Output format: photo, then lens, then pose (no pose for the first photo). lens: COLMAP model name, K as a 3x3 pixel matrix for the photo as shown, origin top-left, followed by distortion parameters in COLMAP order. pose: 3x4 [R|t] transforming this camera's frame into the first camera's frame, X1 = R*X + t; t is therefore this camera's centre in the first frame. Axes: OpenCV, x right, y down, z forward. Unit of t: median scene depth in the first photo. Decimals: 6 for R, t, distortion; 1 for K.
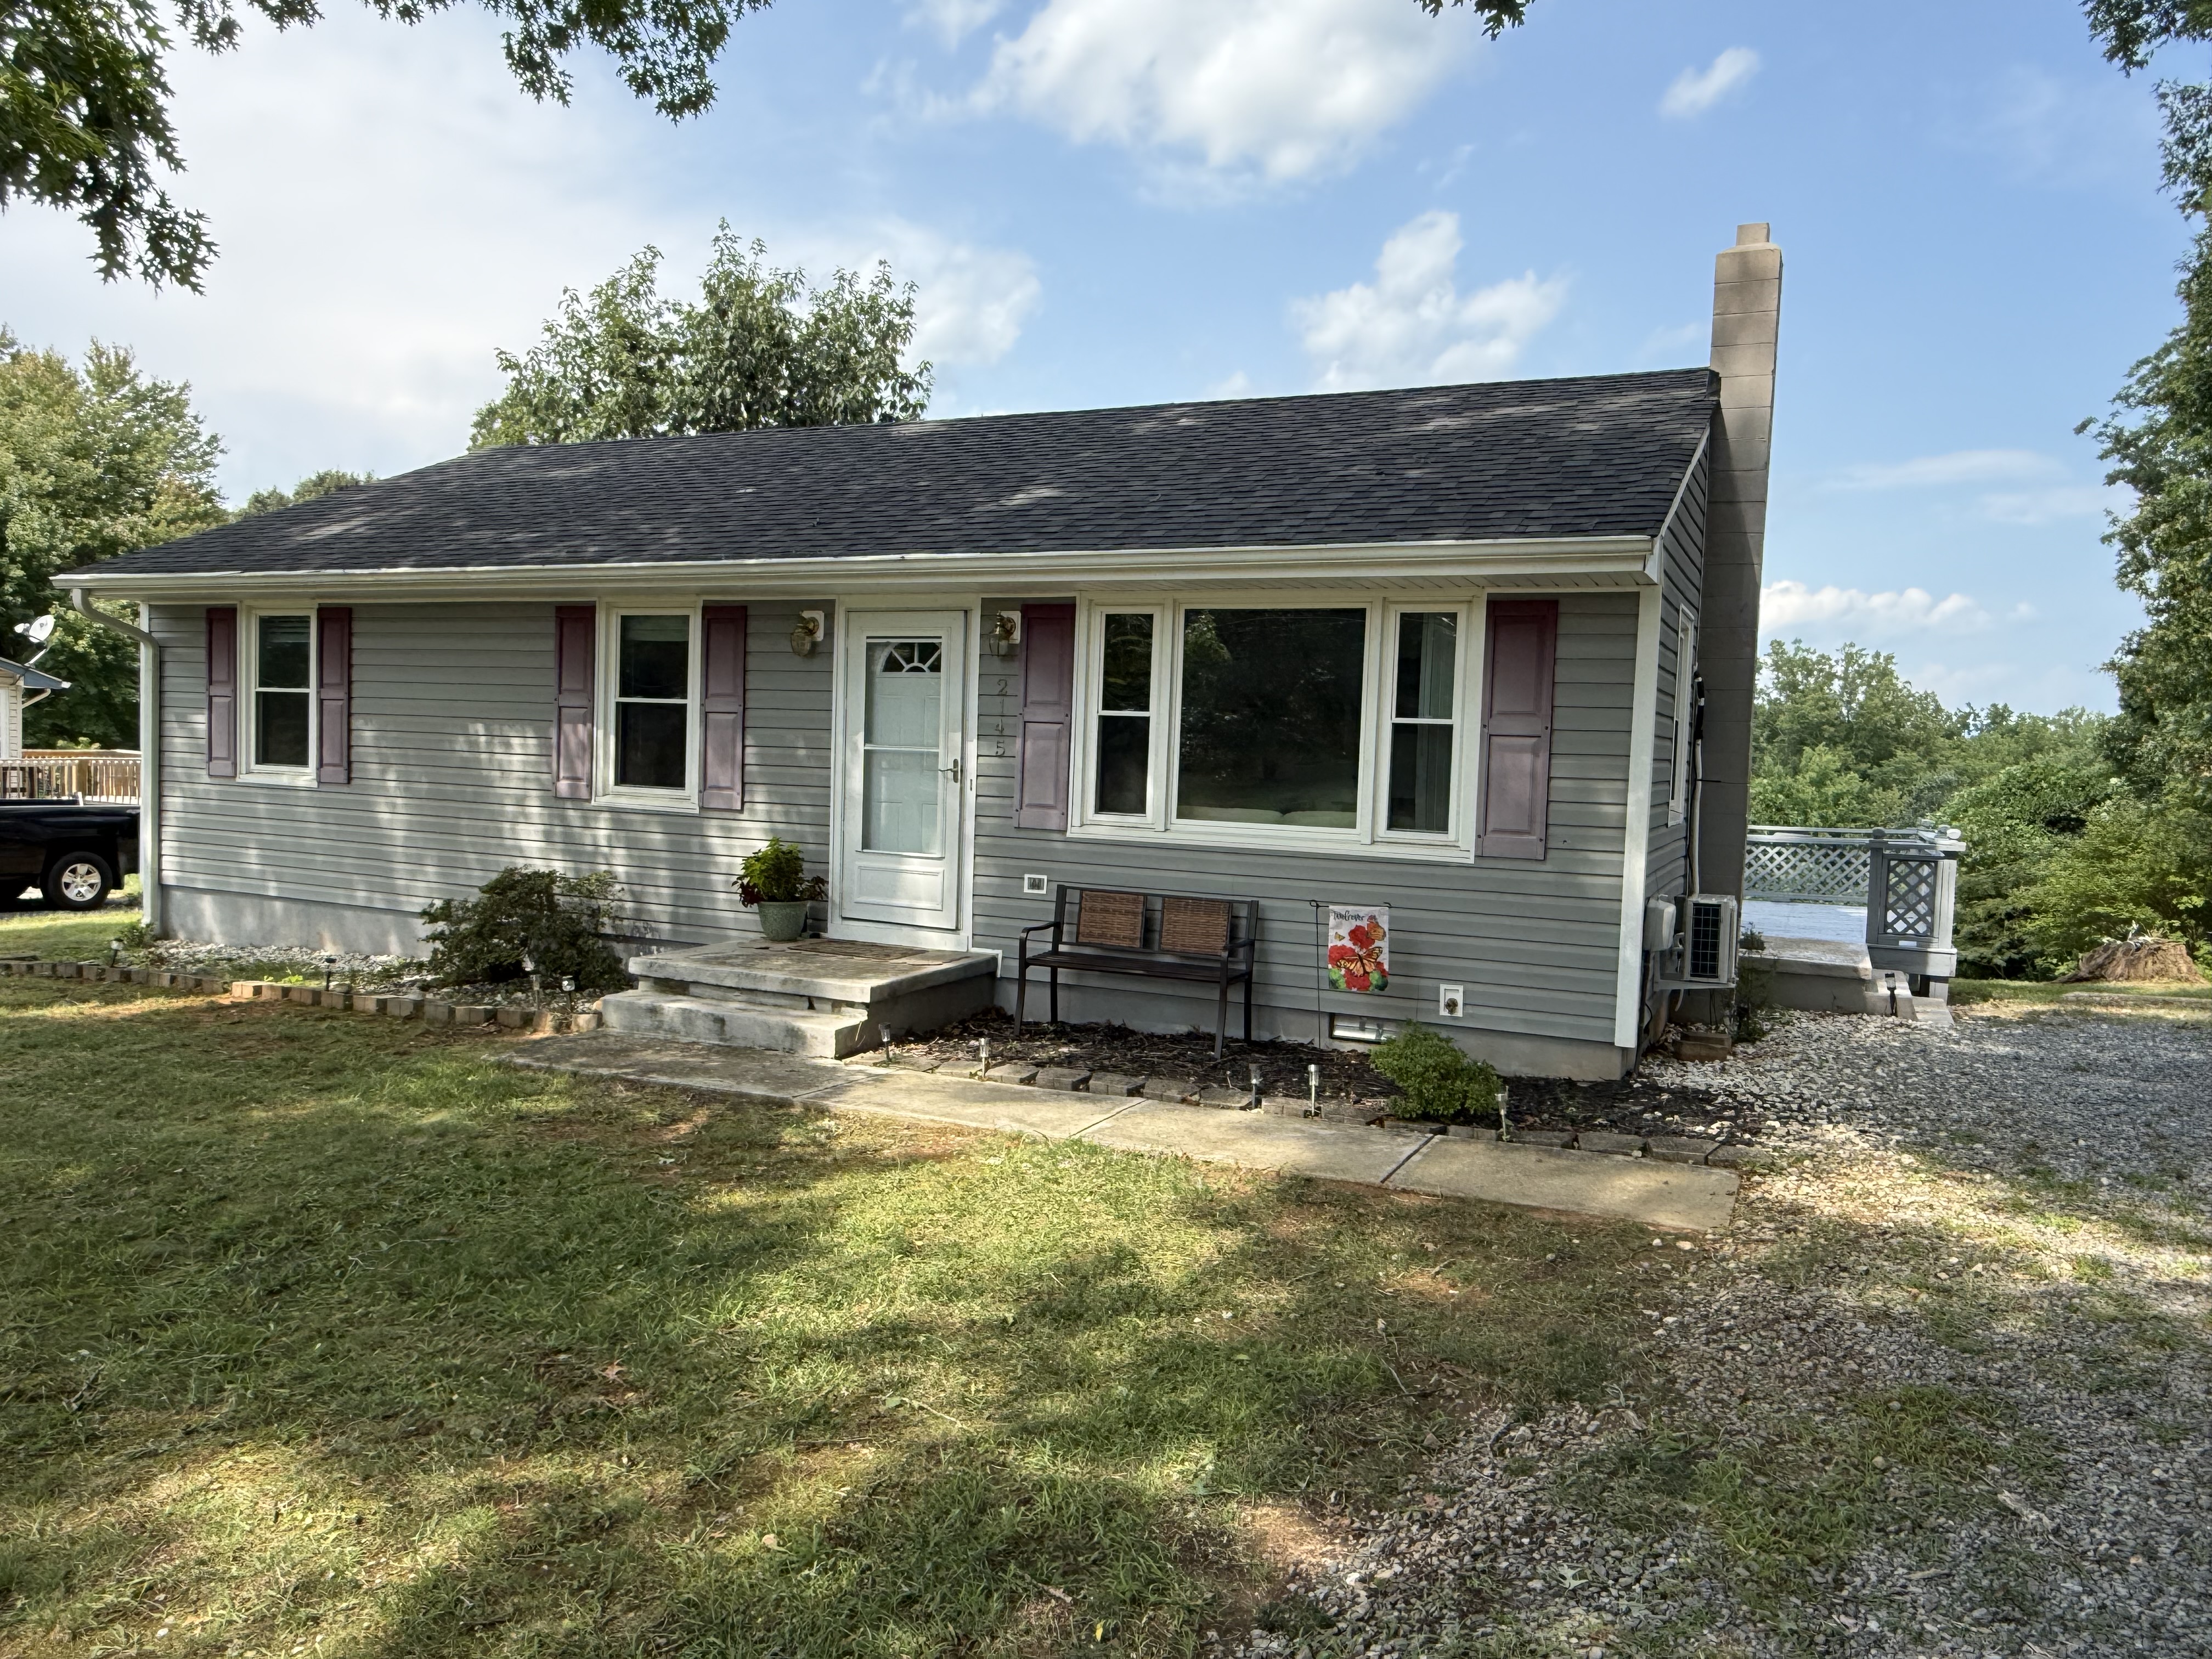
lens RADIAL K [[1552.1, 0, 1098.0], [0, 1552.1, 828.7], [0, 0, 1]] dist [-0.002338, 0.001027]
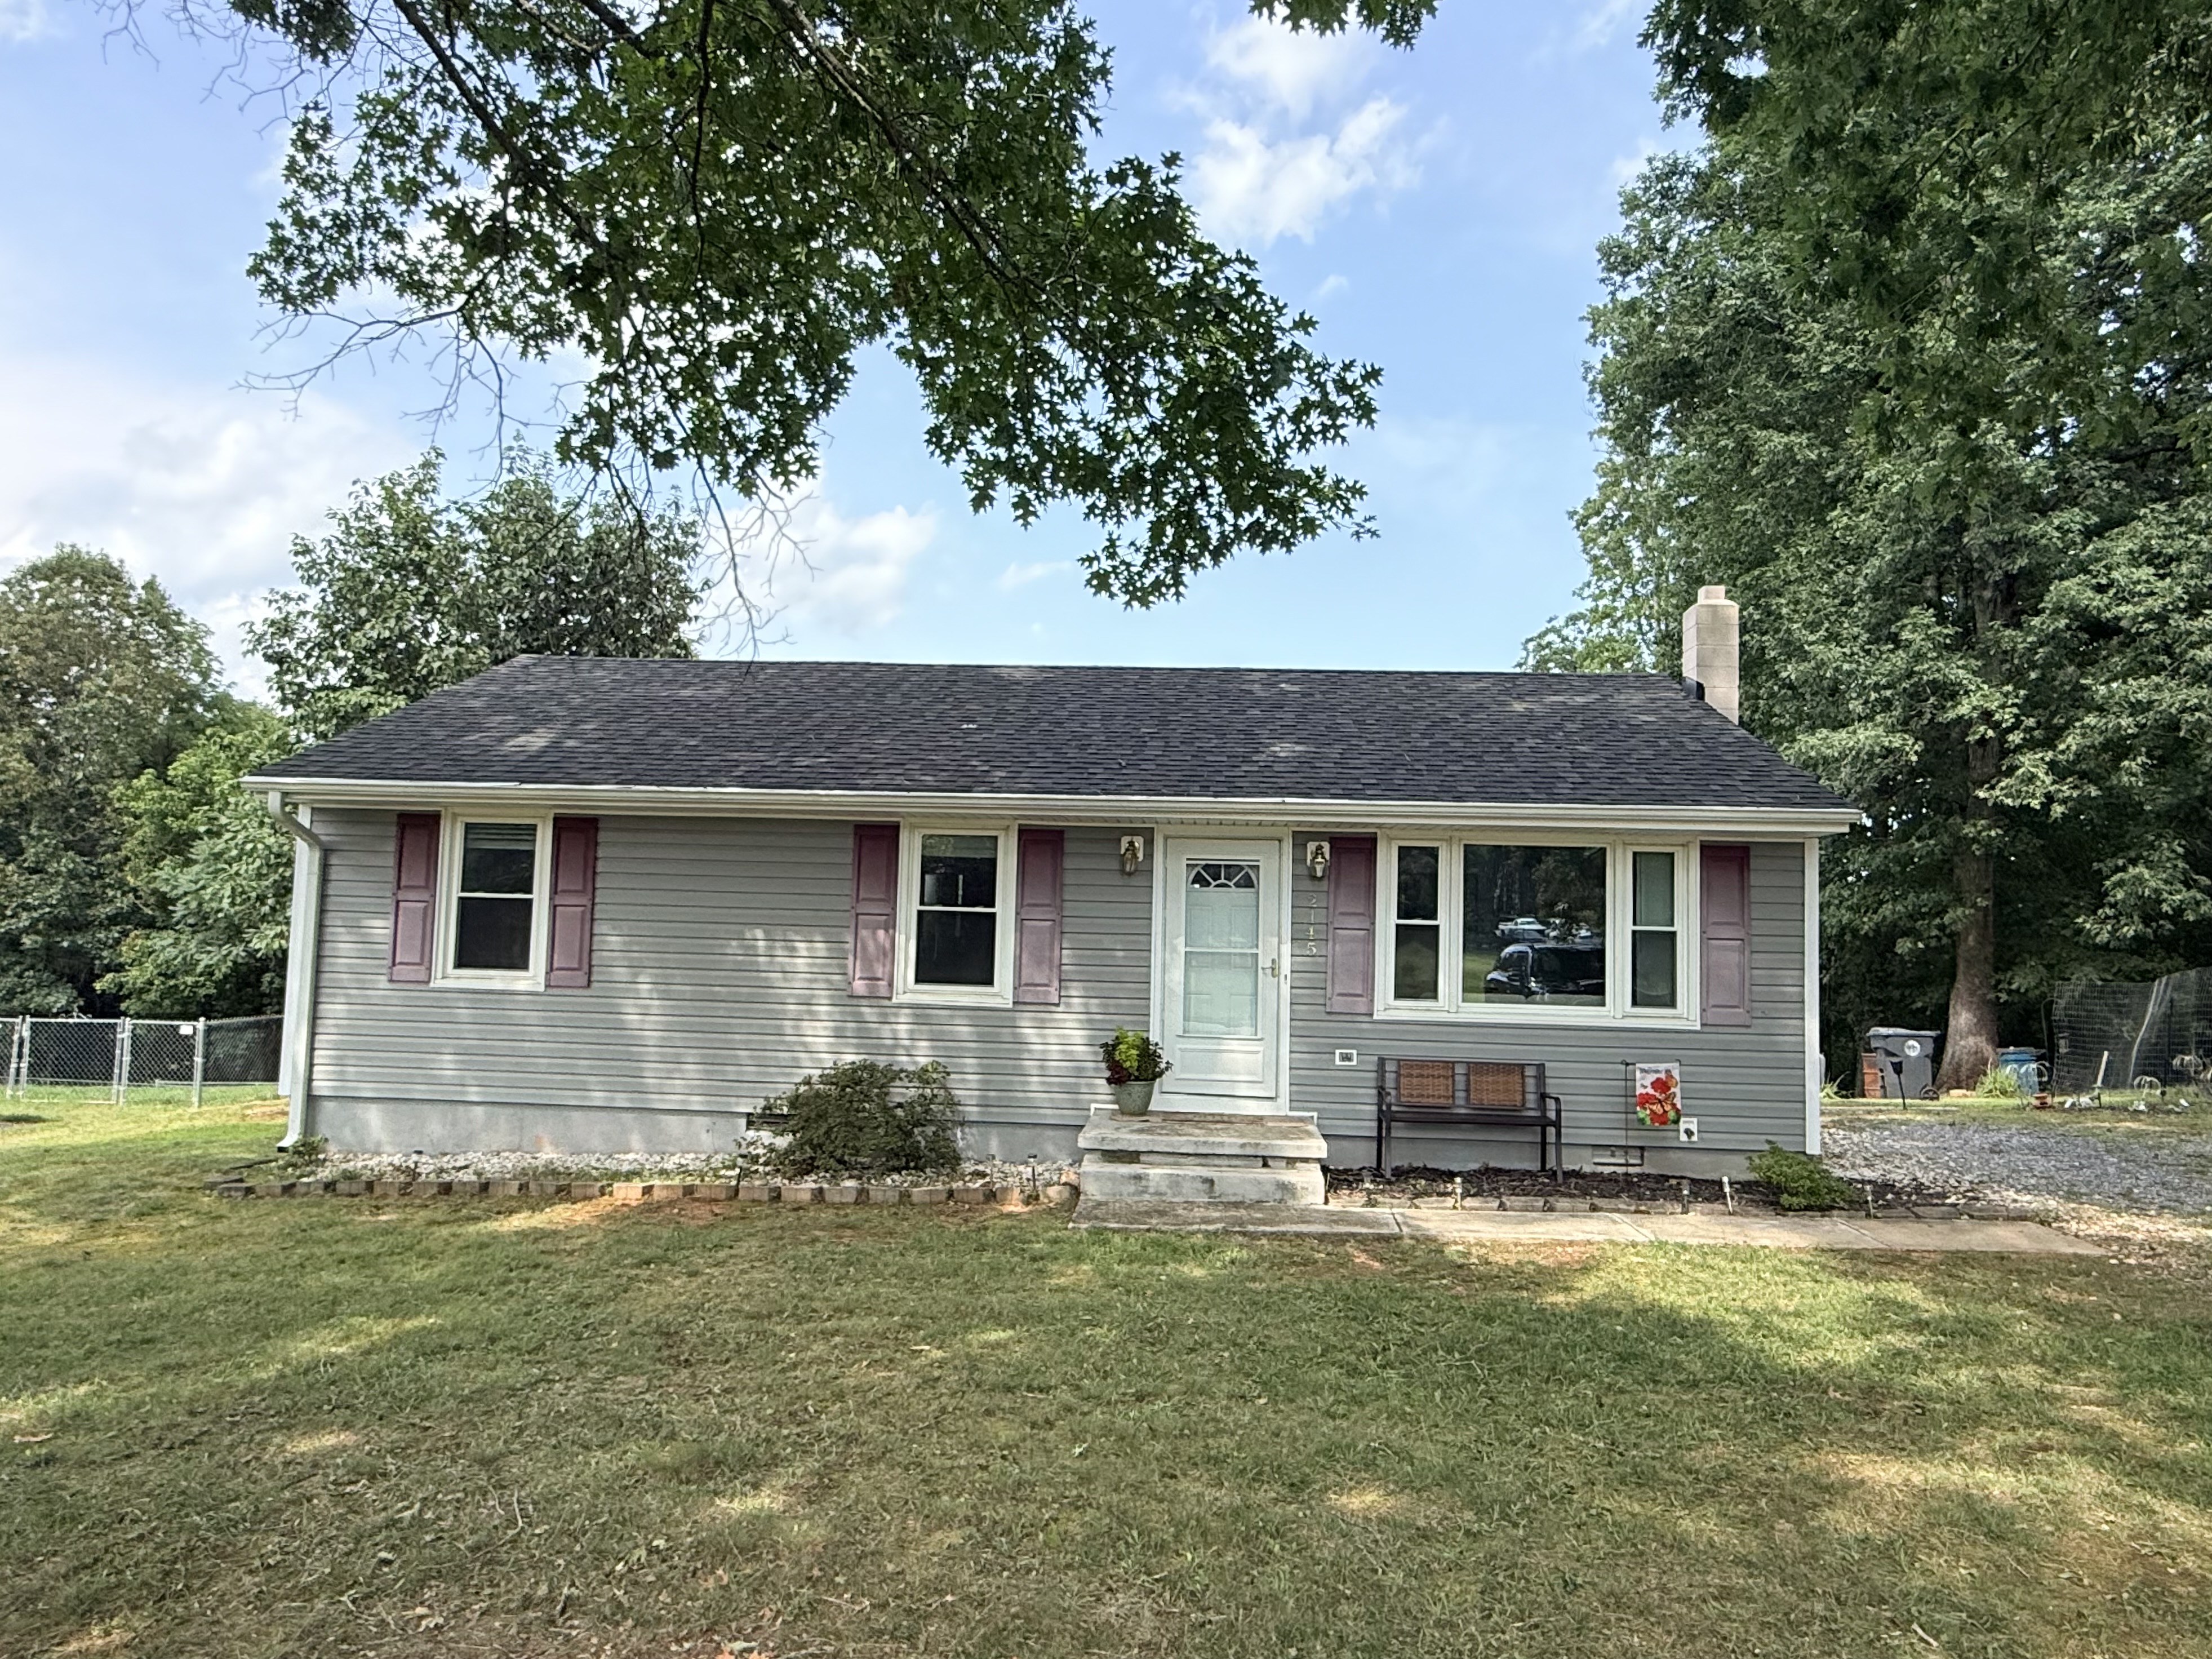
lens RADIAL K [[1445.2, 0, 1106.0], [0, 1445.2, 829.5], [0, 0, 1]] dist [0.000992, 0.000744]
pose [[0.930858, 0.019038, 0.364885, -0.614450], [0.024214, 0.993232, -0.113594, -0.018456], [-0.364578, 0.114575, 0.924097, -0.032480]]
